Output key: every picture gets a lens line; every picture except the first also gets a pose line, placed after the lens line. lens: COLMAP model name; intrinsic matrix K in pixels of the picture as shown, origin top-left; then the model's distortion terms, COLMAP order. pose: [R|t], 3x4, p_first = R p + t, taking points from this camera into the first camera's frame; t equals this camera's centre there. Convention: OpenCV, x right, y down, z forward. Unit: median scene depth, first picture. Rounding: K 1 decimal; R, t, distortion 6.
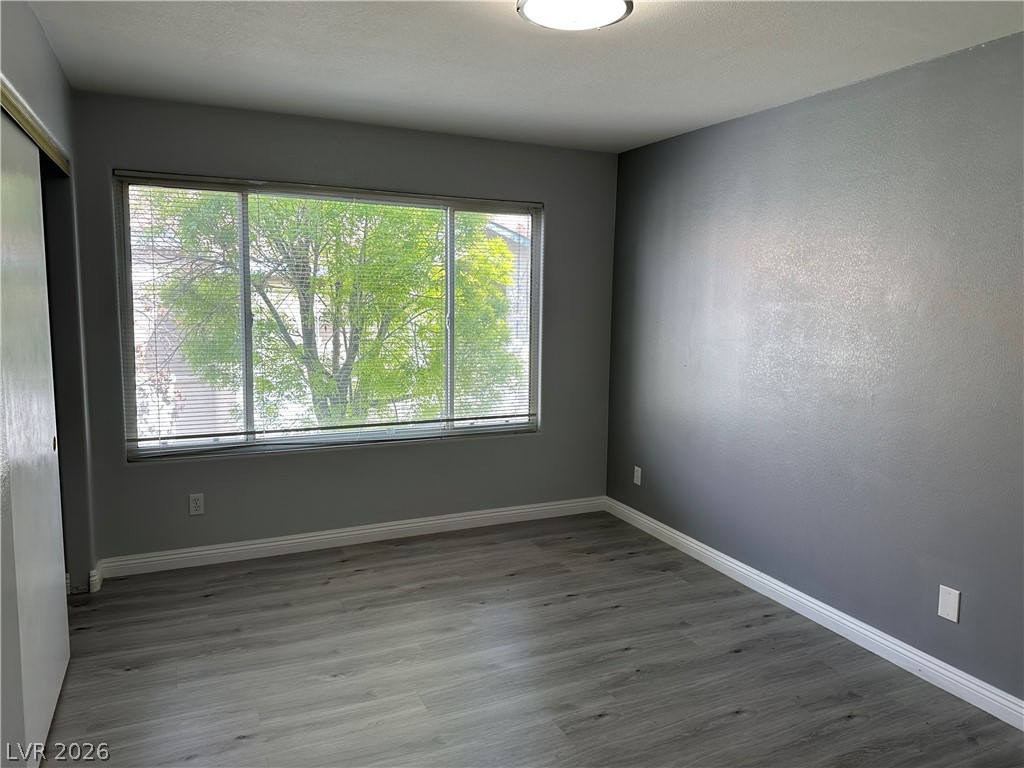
lens RADIAL K [[721.0, 0, 516.4], [0, 721.0, 379.2], [0, 0, 1]] dist [0.046481, -0.045180]
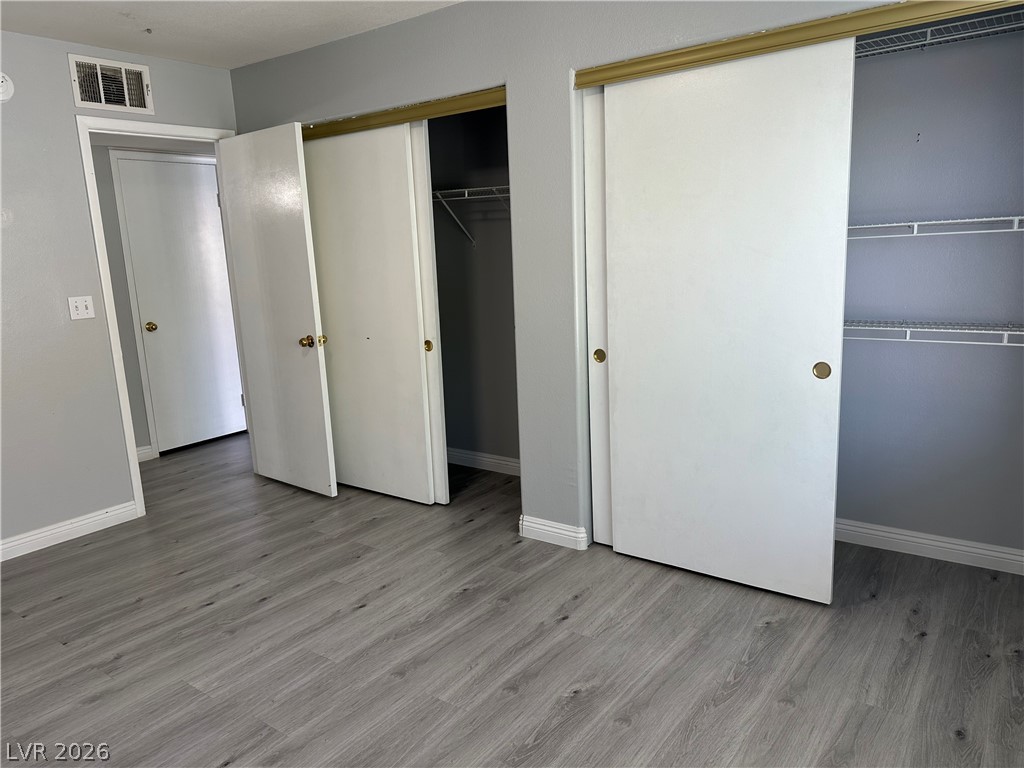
lens RADIAL K [[721.0, 0, 512.0], [0, 721.0, 385.8], [0, 0, 1]] dist [0.046481, -0.045180]
pose [[-0.876492, 0.118543, -0.466594, 0.112736], [-0.031139, 0.953220, 0.300670, -0.119129], [0.480409, 0.278064, -0.831798, 1.158113]]
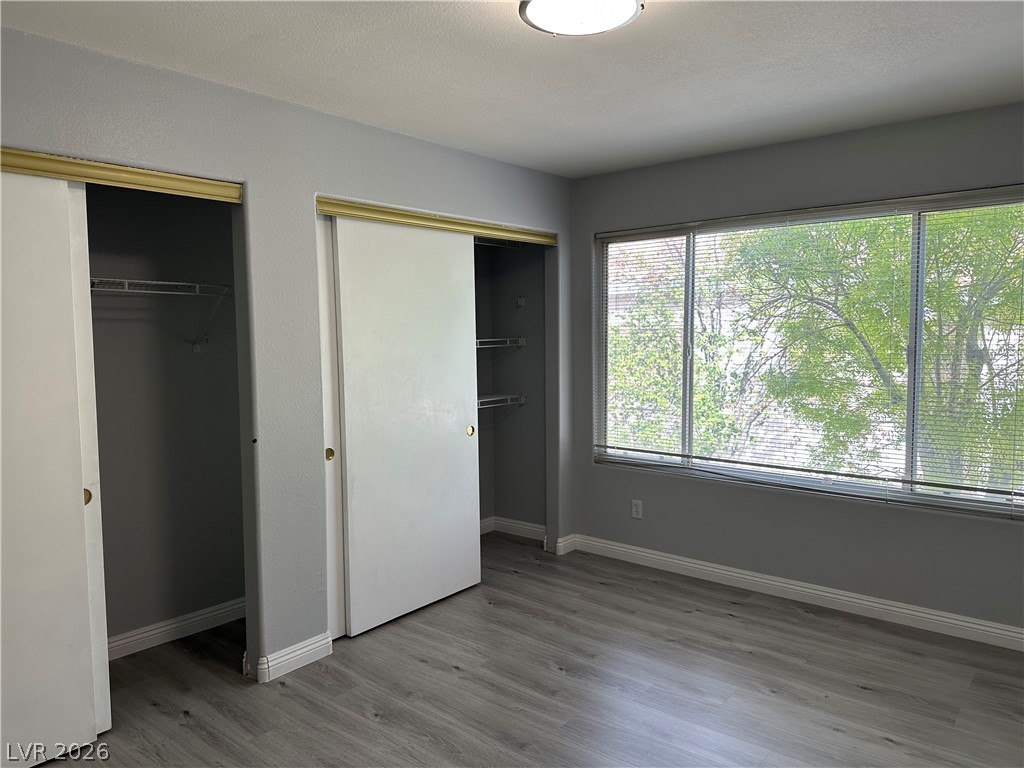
lens RADIAL K [[721.0, 0, 507.5], [0, 721.0, 376.4], [0, 0, 1]] dist [0.046481, -0.045180]
pose [[0.425259, 0.038695, -0.904244, 0.520151], [-0.094522, 0.995521, -0.001852, -0.017600], [0.900122, 0.086259, 0.427012, 0.314288]]
